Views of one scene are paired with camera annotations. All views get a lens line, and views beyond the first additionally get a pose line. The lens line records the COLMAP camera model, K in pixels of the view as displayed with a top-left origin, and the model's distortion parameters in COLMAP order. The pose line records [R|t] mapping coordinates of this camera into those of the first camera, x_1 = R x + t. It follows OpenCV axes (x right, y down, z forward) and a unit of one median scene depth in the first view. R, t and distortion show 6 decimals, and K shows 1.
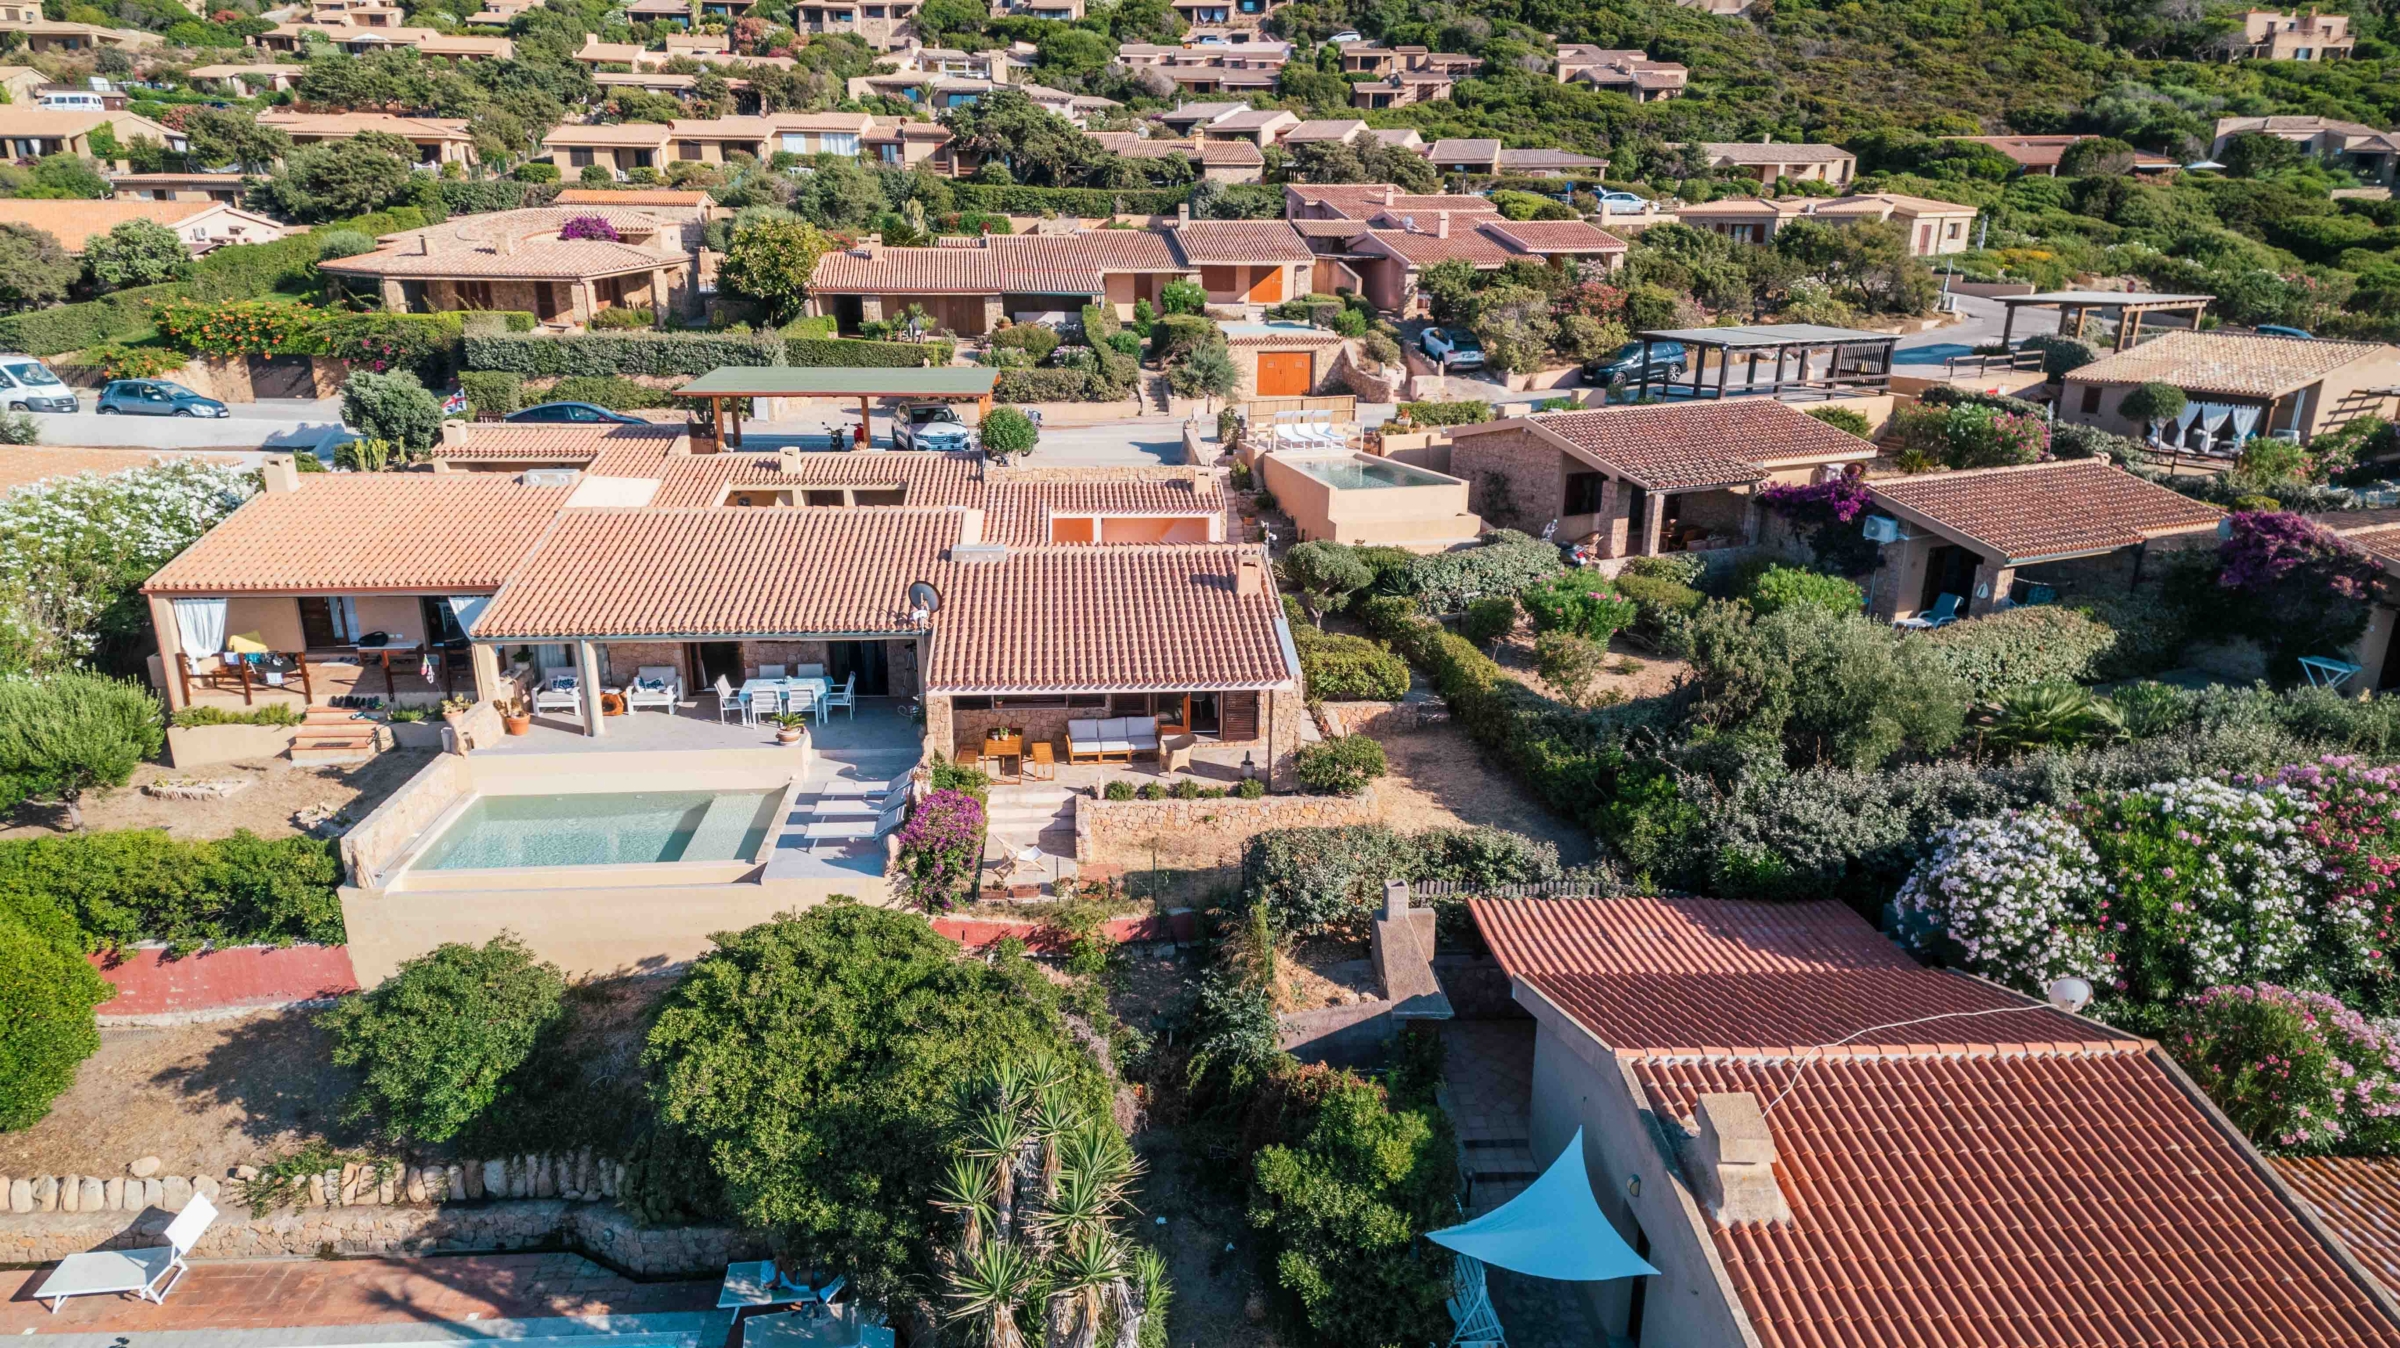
lens RADIAL K [[1502.0, 0, 1200.0], [0, 1502.0, 674.0], [0, 0, 1]] dist [-0.002946, -0.001264]
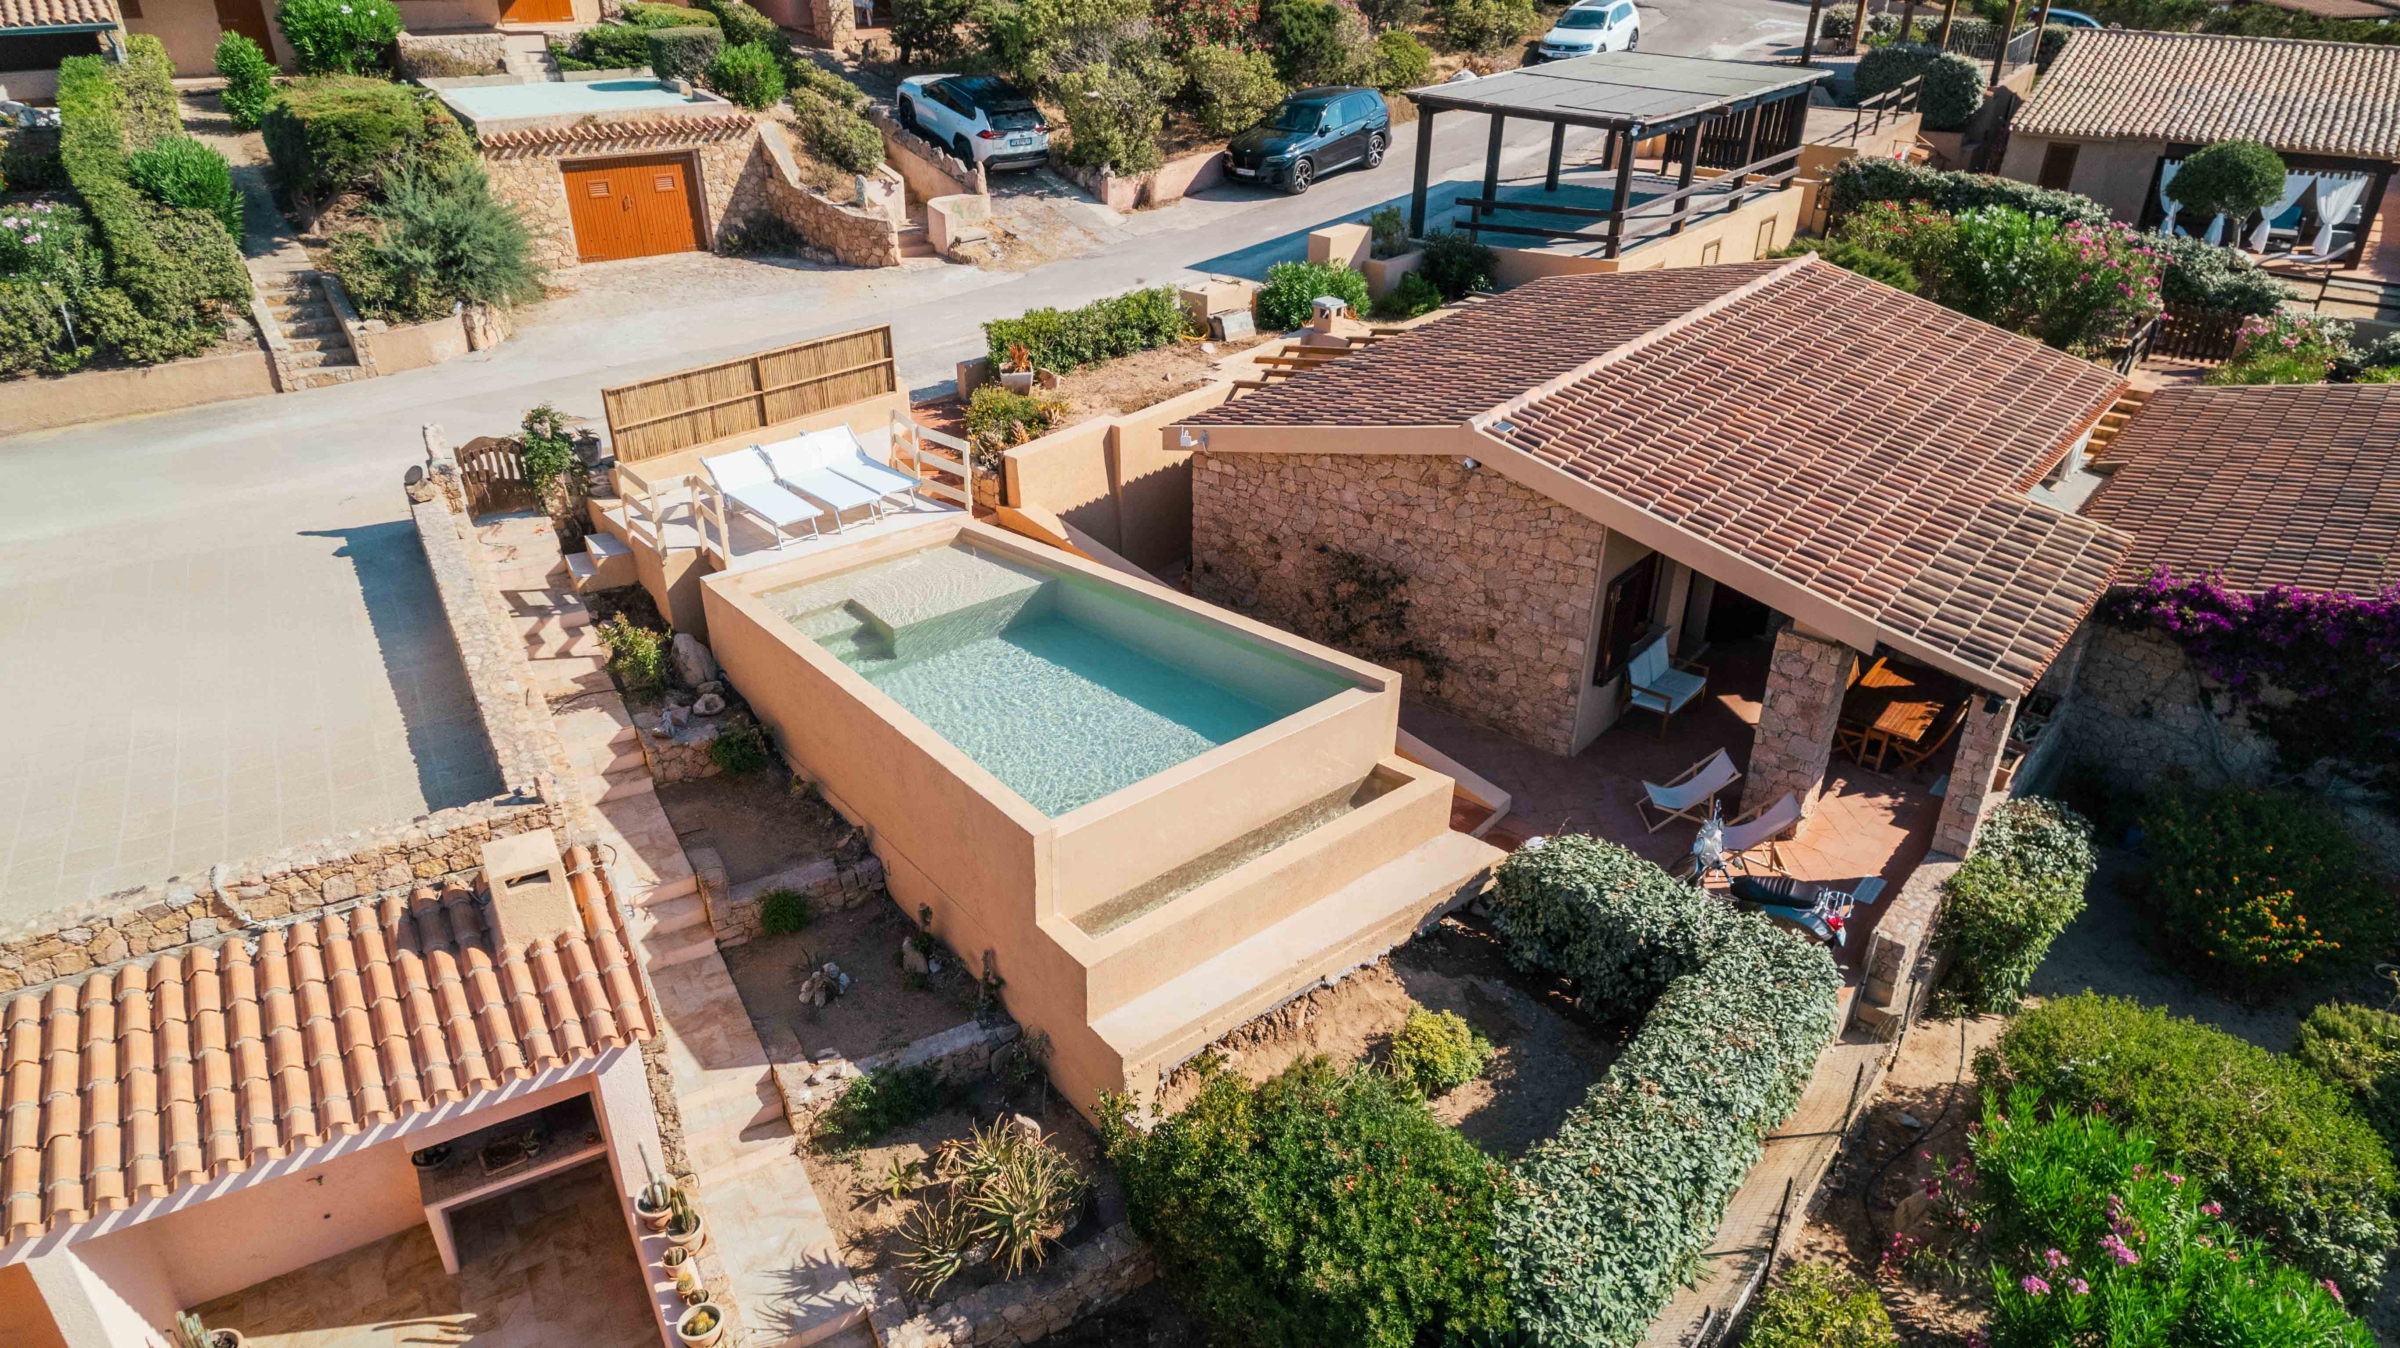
lens RADIAL K [[1545.2, 0, 1200.0], [0, 1545.2, 674.0], [0, 0, 1]] dist [0.081896, -0.071318]
pose [[0.906613, -0.191185, 0.376166, 0.007084], [0.119112, 0.971166, 0.206516, -0.142021], [-0.404802, -0.142424, 0.903244, 0.493909]]
